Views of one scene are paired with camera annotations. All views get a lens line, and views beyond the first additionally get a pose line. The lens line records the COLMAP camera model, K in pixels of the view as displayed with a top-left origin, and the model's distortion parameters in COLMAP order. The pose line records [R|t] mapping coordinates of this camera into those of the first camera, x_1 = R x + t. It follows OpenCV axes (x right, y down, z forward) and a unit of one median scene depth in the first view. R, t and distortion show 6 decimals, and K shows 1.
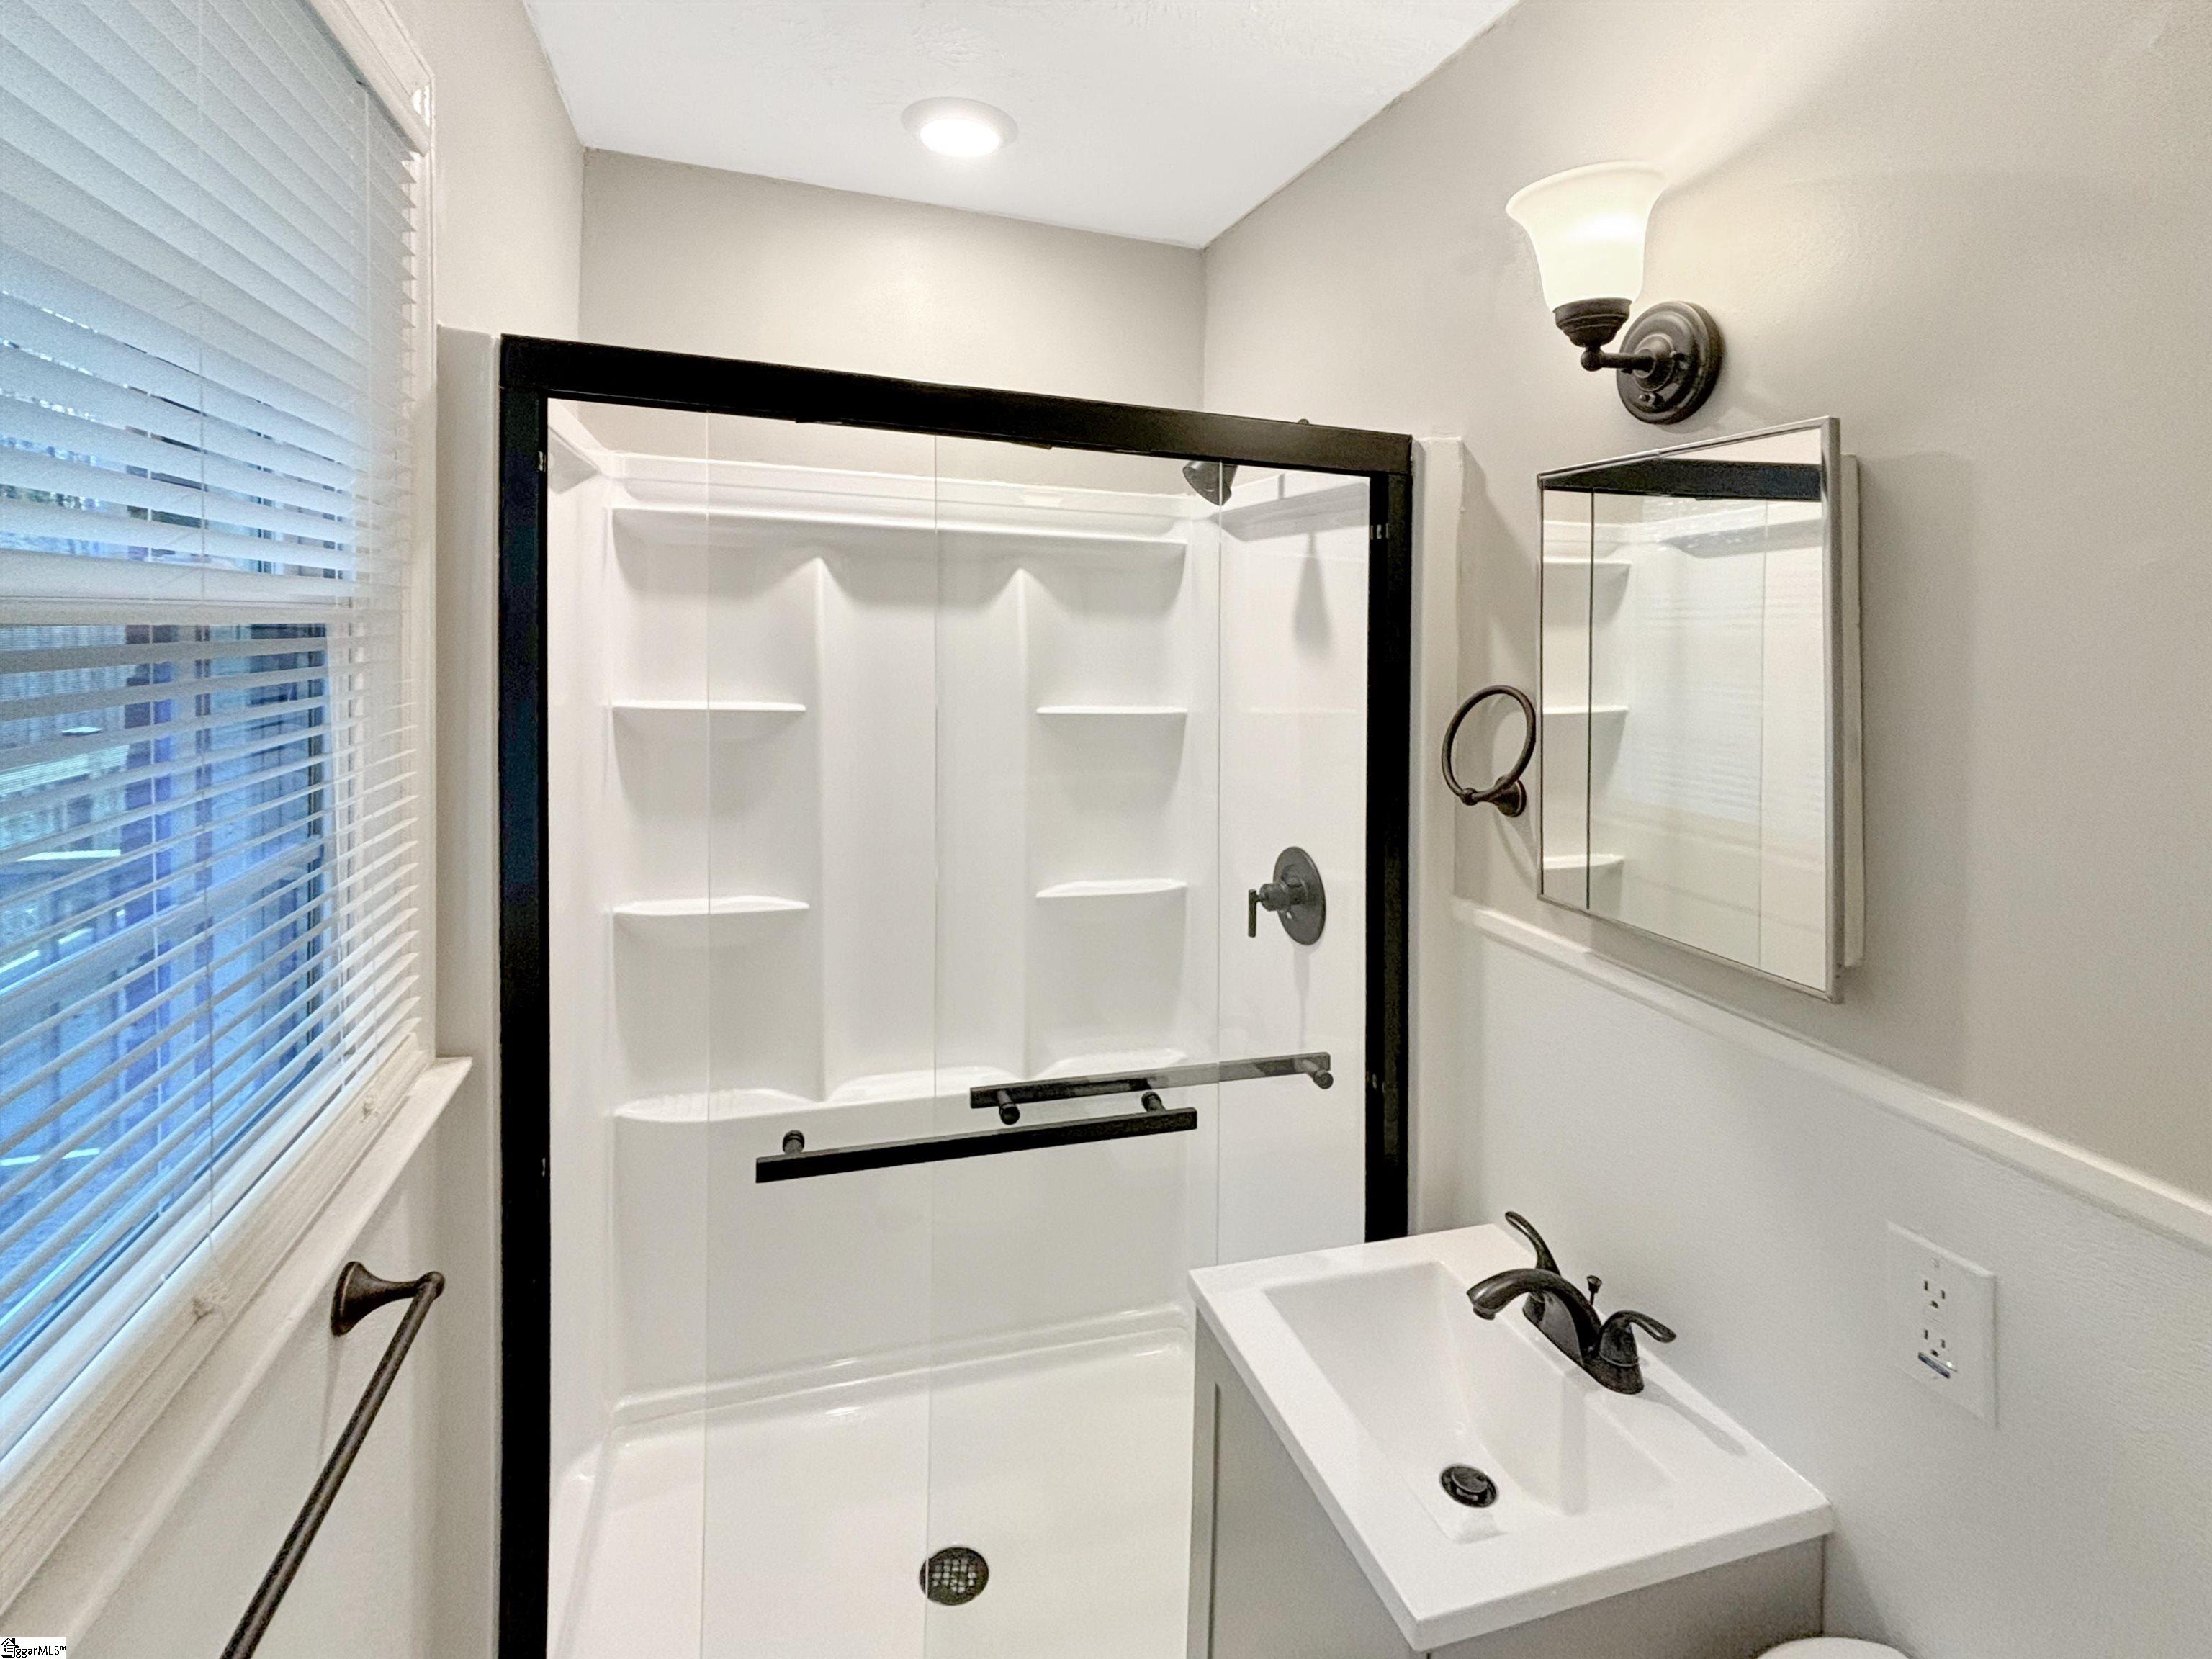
lens RADIAL K [[981.5, 0, 1148.8], [0, 981.5, 827.2], [0, 0, 1]] dist [-0.000961, -0.014122]
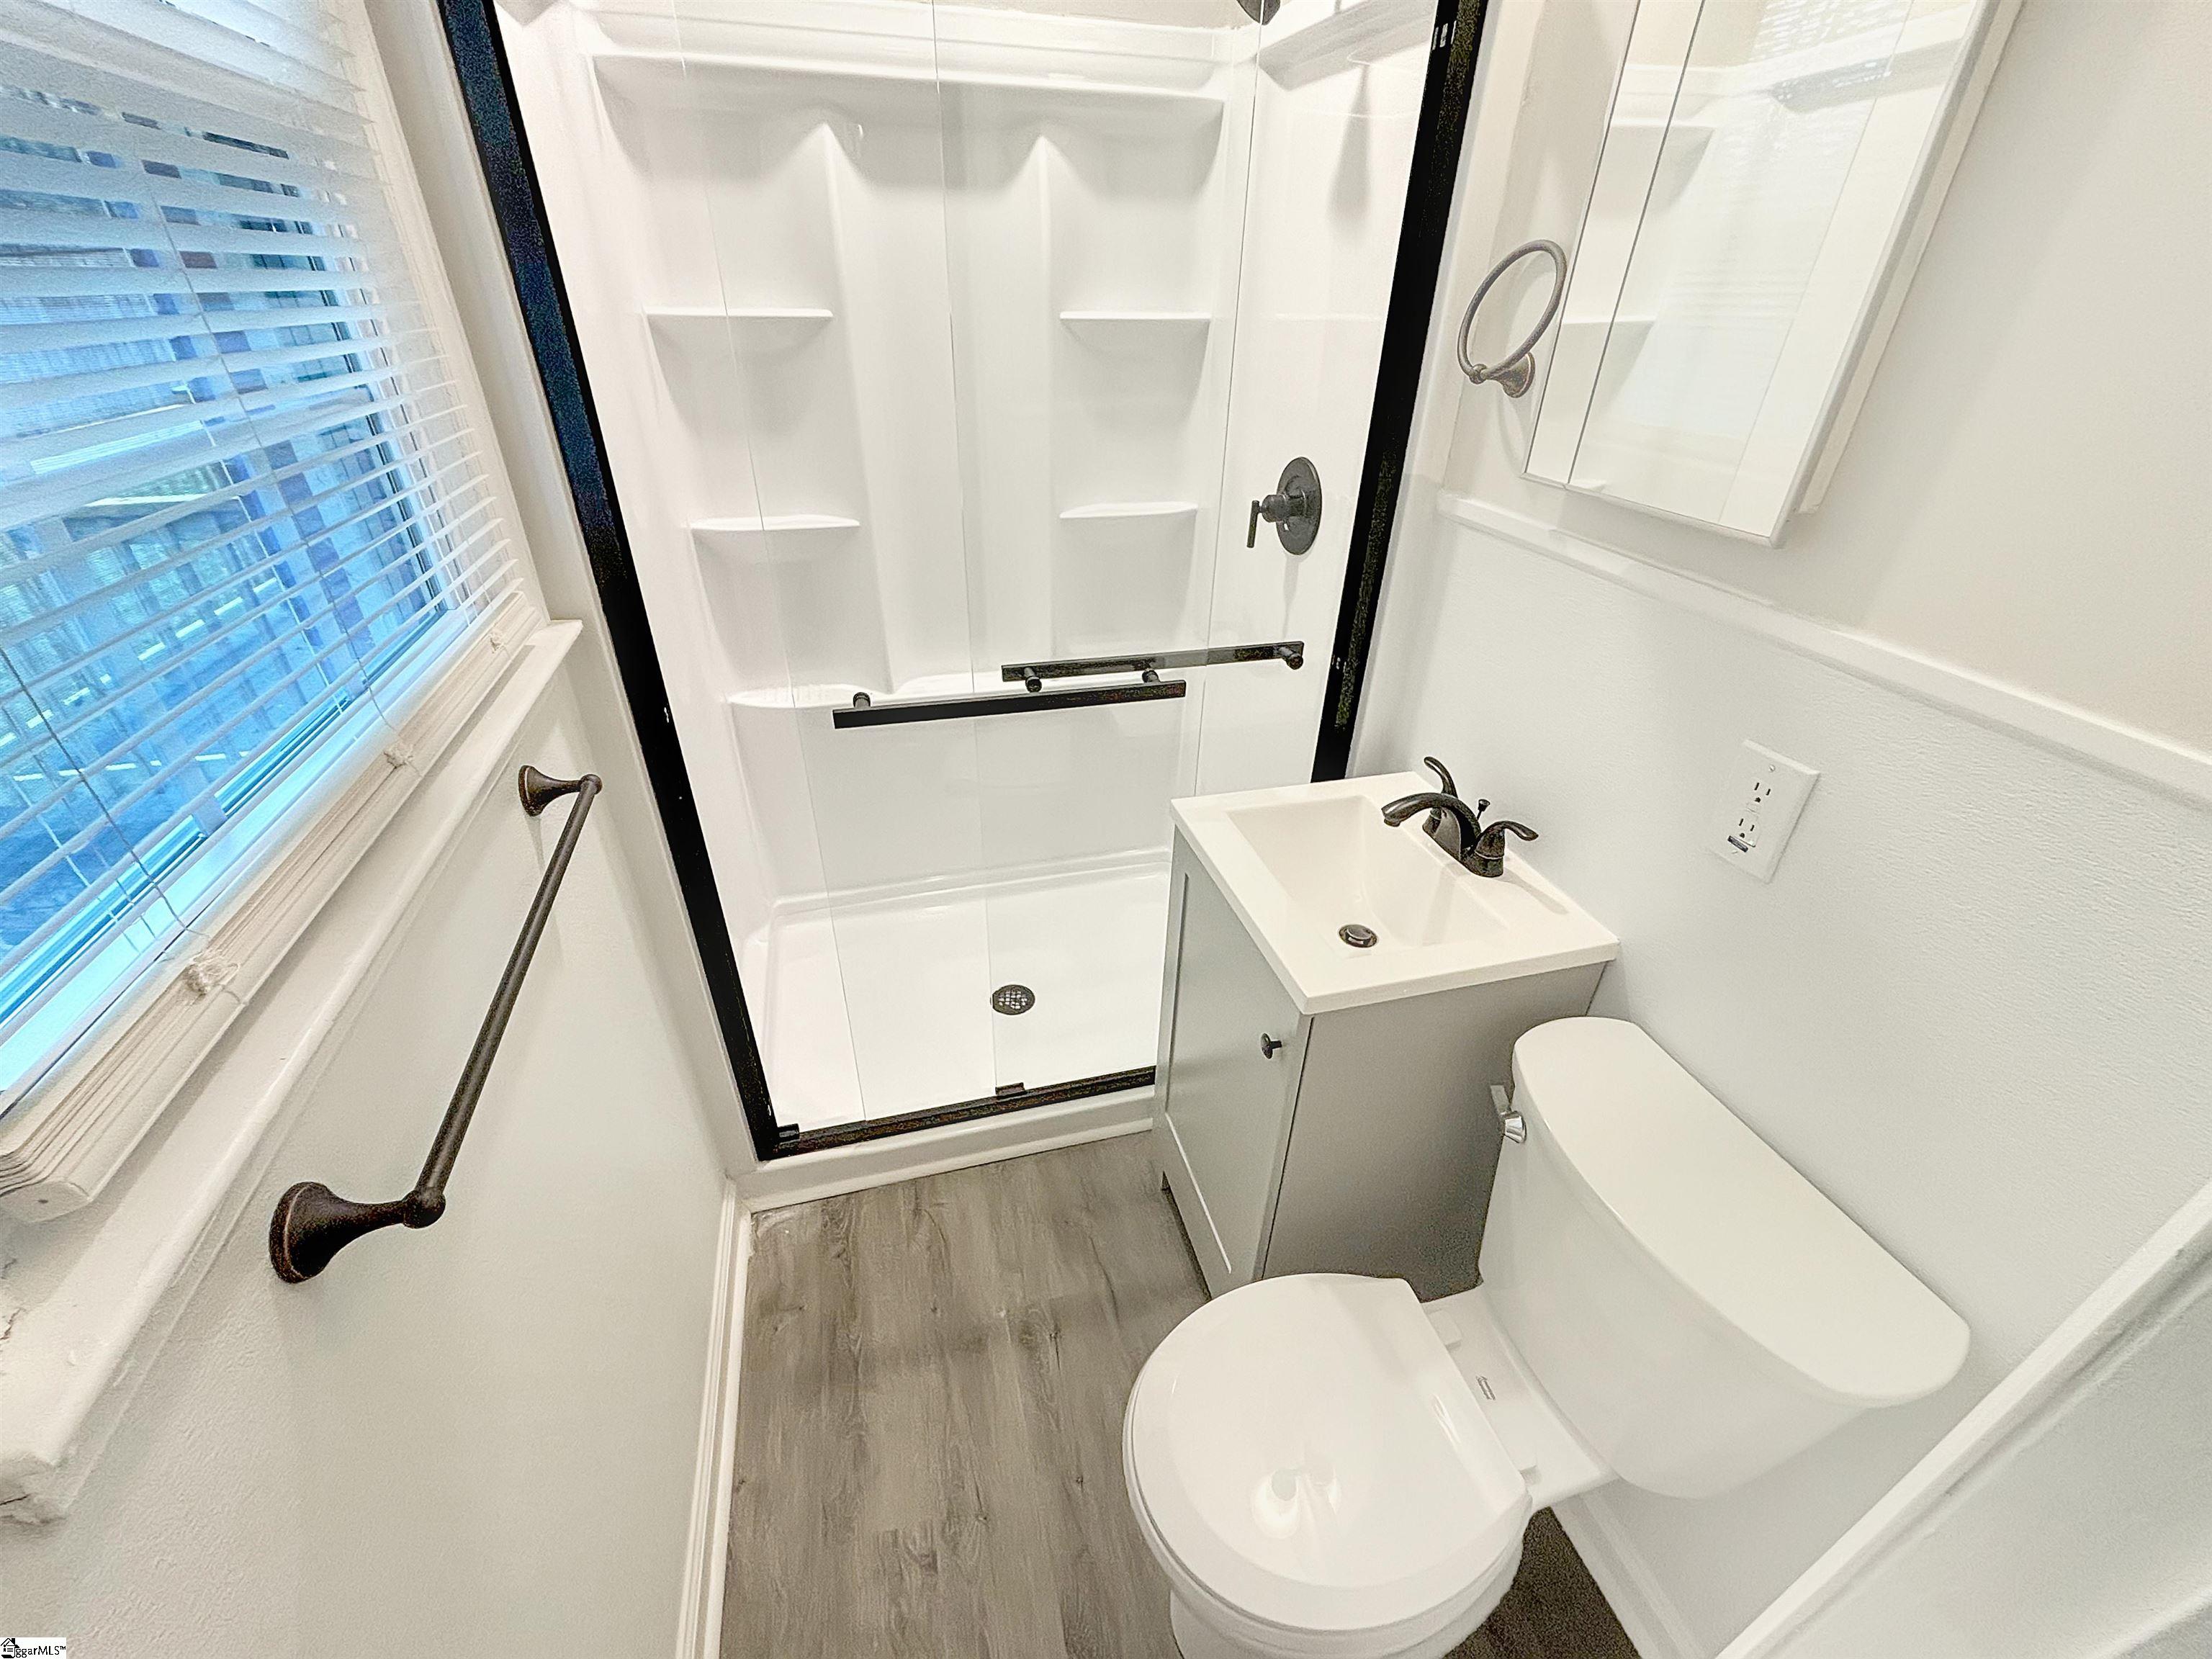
lens RADIAL K [[892.2, 0, 1106.0], [0, 892.2, 829.5], [0, 0, 1]] dist [-0.023238, 0.000021]
pose [[0.999048, 0.042169, -0.011195, -0.028929], [-0.030202, 0.853602, 0.520049, -0.117744], [0.031486, -0.519216, 0.854063, -0.029495]]
